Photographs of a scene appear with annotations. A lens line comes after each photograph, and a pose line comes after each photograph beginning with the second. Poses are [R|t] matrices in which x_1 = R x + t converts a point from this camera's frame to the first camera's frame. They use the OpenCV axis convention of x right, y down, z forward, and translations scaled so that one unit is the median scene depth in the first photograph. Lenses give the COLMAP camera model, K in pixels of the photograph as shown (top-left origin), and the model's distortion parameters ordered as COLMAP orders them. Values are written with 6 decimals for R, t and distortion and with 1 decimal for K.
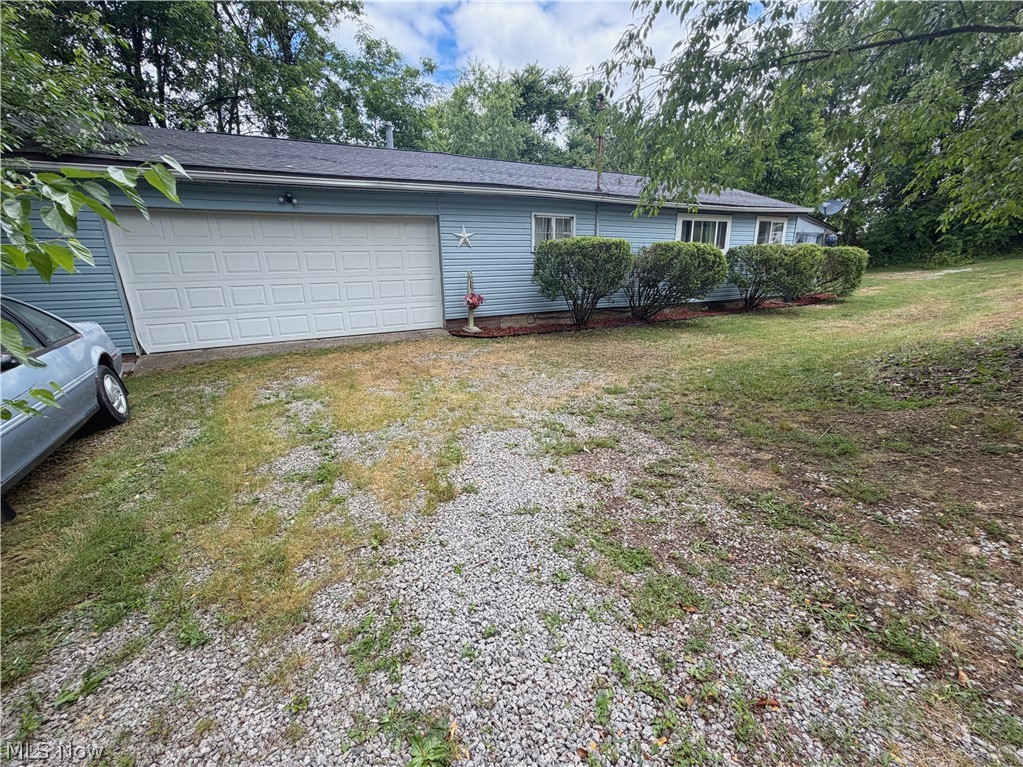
lens RADIAL K [[408.7, 0, 501.0], [0, 408.7, 385.0], [0, 0, 1]] dist [-0.000371, 0.000082]
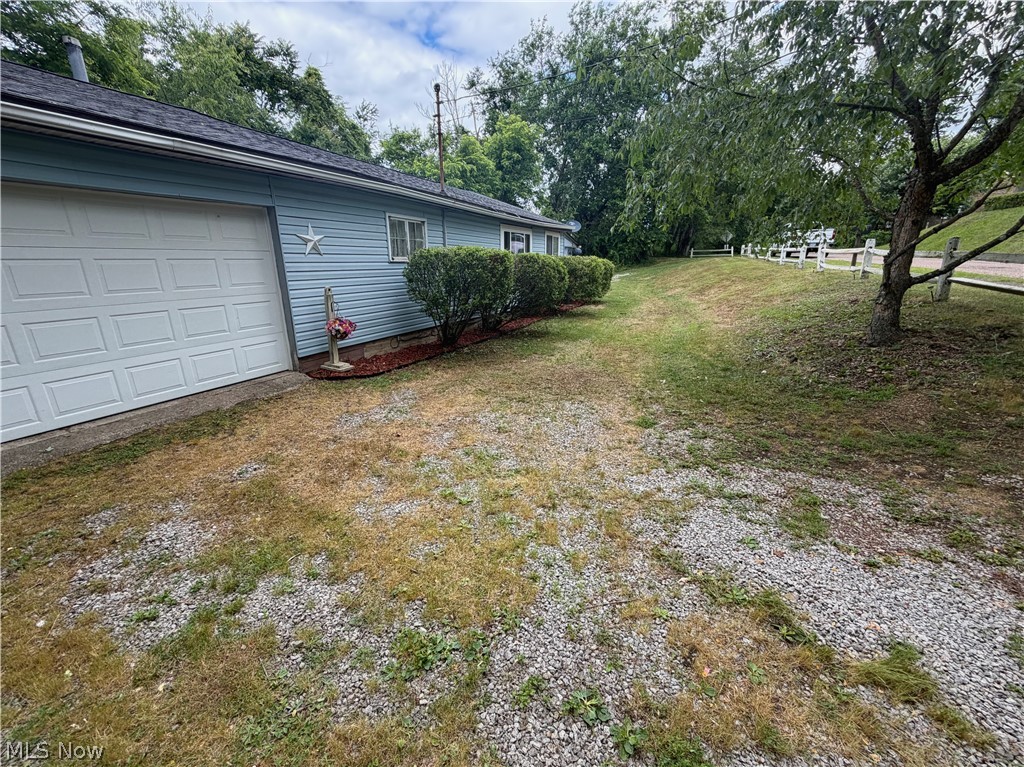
lens RADIAL K [[409.1, 0, 515.1], [0, 409.1, 383.4], [0, 0, 1]] dist [-0.000371, 0.000082]
pose [[0.798469, -0.160301, 0.580302, -0.263324], [0.165828, 0.985174, 0.043971, -0.090222], [-0.578747, 0.061121, 0.813213, 0.232869]]
